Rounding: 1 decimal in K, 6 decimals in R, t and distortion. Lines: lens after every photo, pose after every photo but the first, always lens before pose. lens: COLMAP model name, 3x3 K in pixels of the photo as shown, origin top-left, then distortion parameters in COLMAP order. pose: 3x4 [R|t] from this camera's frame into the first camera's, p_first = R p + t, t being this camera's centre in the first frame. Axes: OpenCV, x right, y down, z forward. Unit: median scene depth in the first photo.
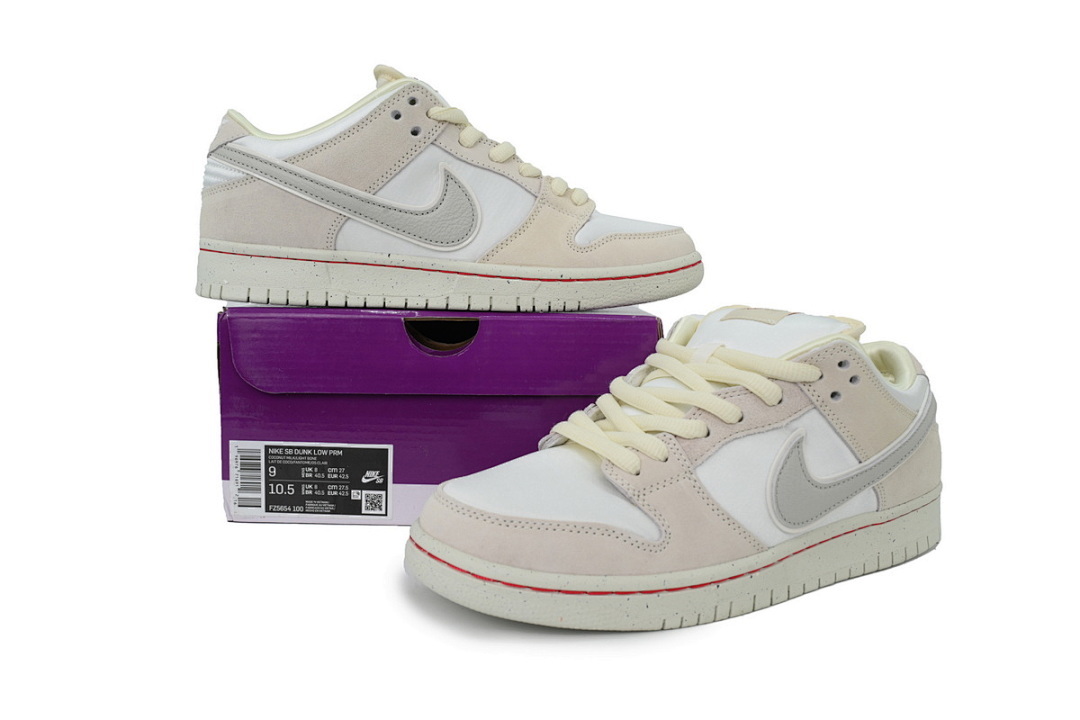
lens RADIAL K [[861.8, 0, 540.0], [0, 861.8, 360.0], [0, 0, 1]] dist [-0.000733, -0.001251]
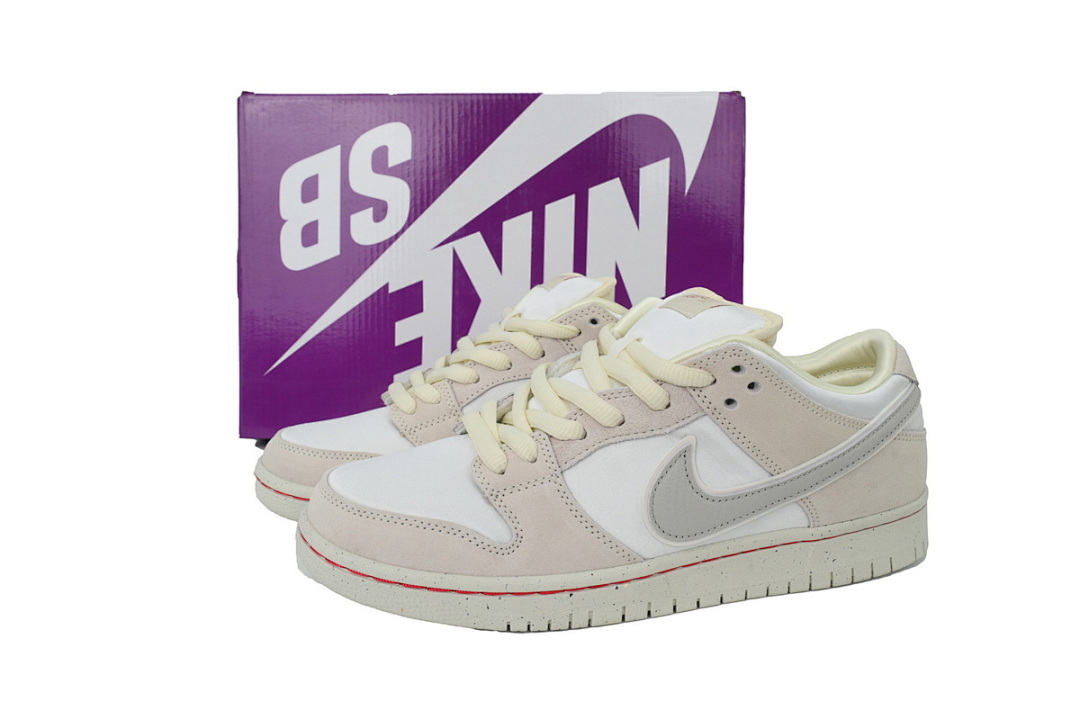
lens RADIAL K [[861.8, 0, 540.0], [0, 861.8, 360.0], [0, 0, 1]] dist [-0.000733, -0.001251]
pose [[0.957363, 0.042804, -0.285697, 0.410953], [-0.018841, 0.996108, 0.086103, -0.079015], [0.288271, -0.077049, 0.954444, 0.076715]]
